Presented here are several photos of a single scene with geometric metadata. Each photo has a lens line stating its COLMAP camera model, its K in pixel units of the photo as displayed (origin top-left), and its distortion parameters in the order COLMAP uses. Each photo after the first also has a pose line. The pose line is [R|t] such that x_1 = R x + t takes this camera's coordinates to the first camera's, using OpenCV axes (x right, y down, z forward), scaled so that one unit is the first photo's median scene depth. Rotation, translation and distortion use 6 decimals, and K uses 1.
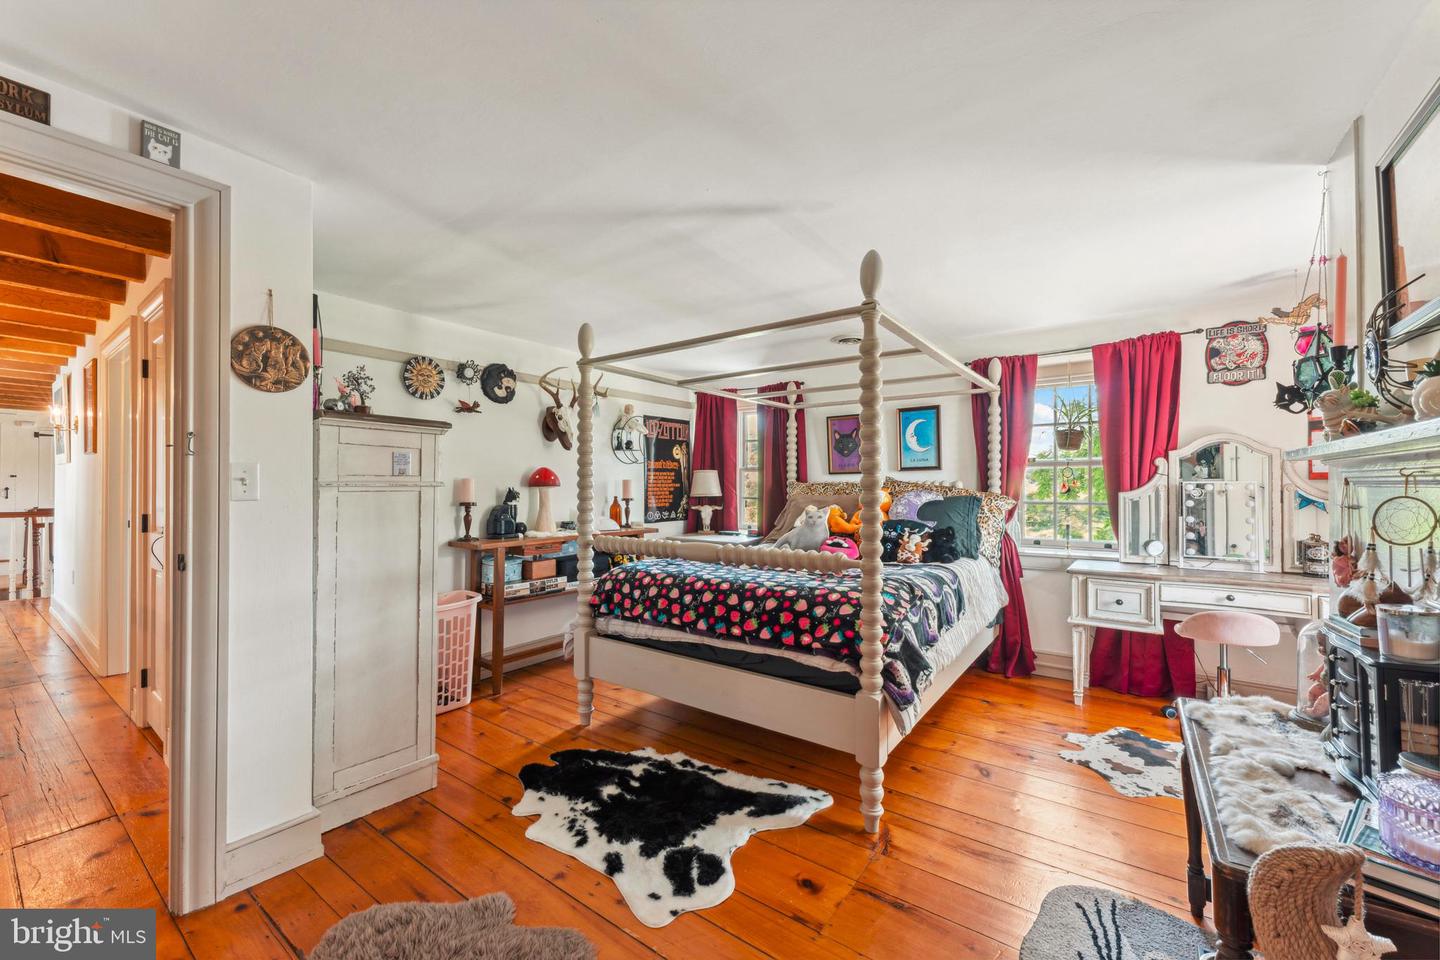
lens RADIAL K [[571.2, 0, 719.3], [0, 571.2, 480.7], [0, 0, 1]] dist [0.002244, -0.000173]
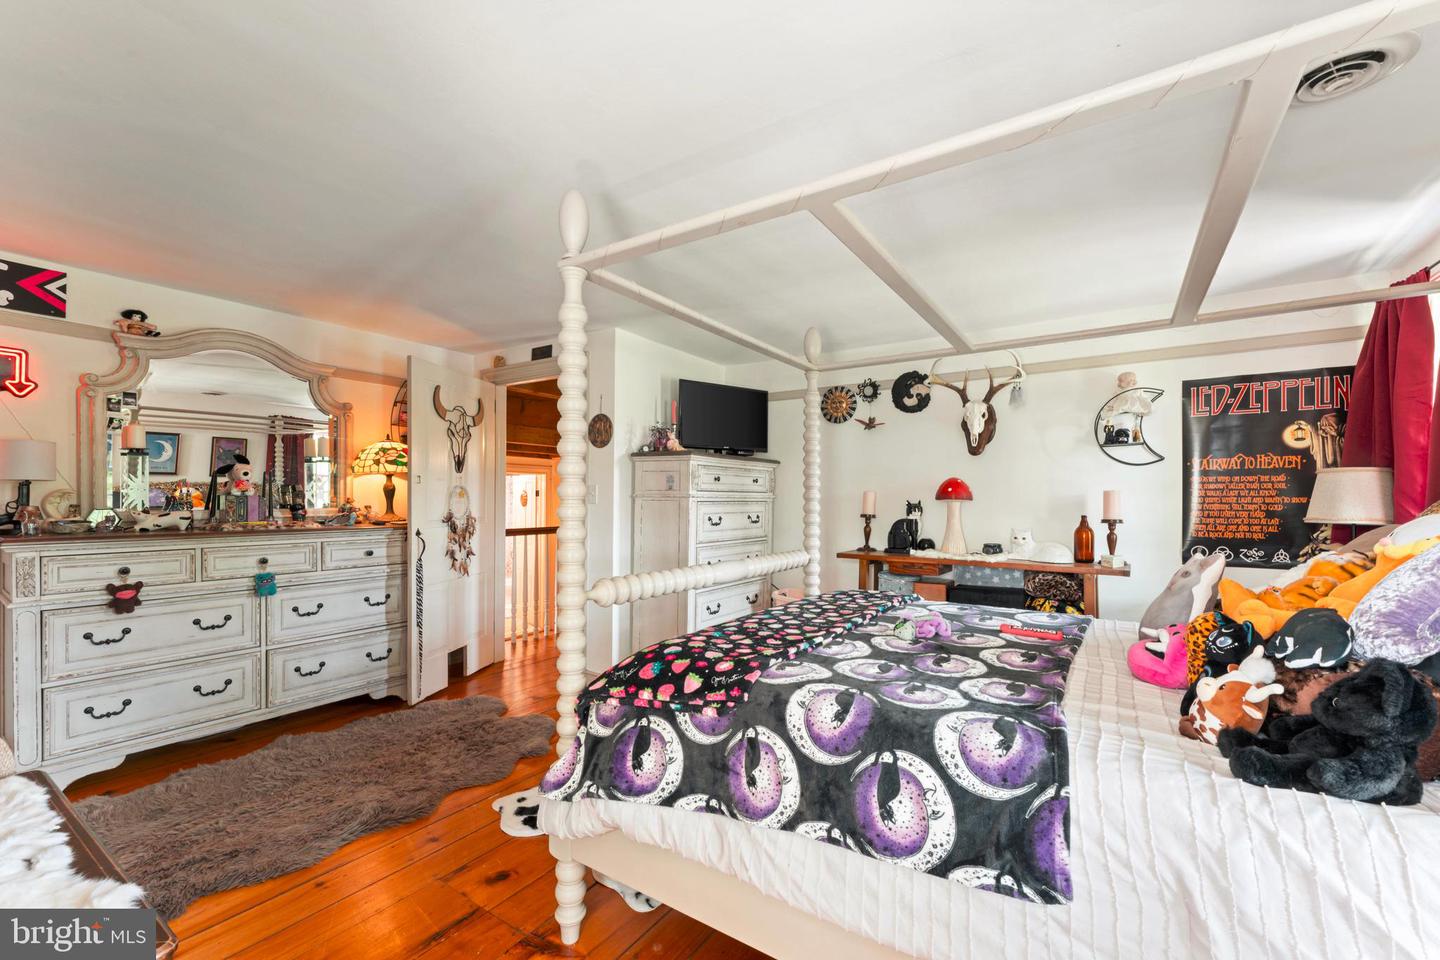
lens RADIAL K [[571.2, 0, 709.3], [0, 571.2, 500.2], [0, 0, 1]] dist [0.002244, -0.000173]
pose [[0.056637, 0.003880, -0.998387, 0.553880], [0.001420, 0.999991, 0.003967, 0.007041], [0.998394, -0.001642, 0.056631, 0.606017]]
